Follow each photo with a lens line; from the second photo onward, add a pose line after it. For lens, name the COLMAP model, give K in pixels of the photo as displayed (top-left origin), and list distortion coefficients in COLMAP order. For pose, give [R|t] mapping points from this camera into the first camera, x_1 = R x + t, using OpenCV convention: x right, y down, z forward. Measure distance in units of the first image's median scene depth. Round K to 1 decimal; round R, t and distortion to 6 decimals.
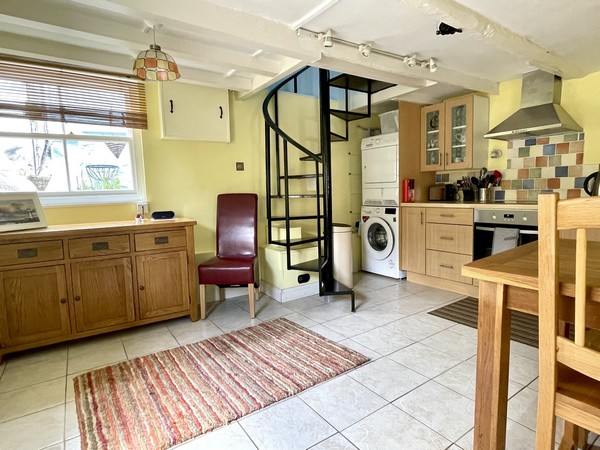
lens RADIAL K [[335.7, 0, 300.3], [0, 335.7, 224.3], [0, 0, 1]] dist [0.001137, -0.000965]
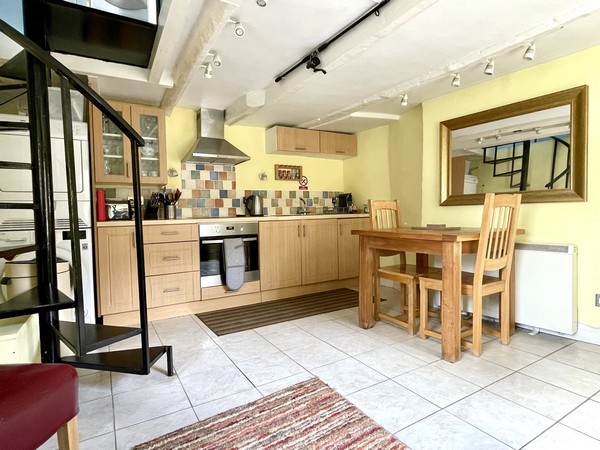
lens RADIAL K [[335.7, 0, 300.4], [0, 335.7, 224.6], [0, 0, 1]] dist [0.001137, -0.000965]
pose [[0.056140, -0.013398, 0.998333, -0.475032], [0.115392, 0.993296, 0.006842, -0.015321], [-0.991732, 0.114816, 0.057309, 0.638356]]
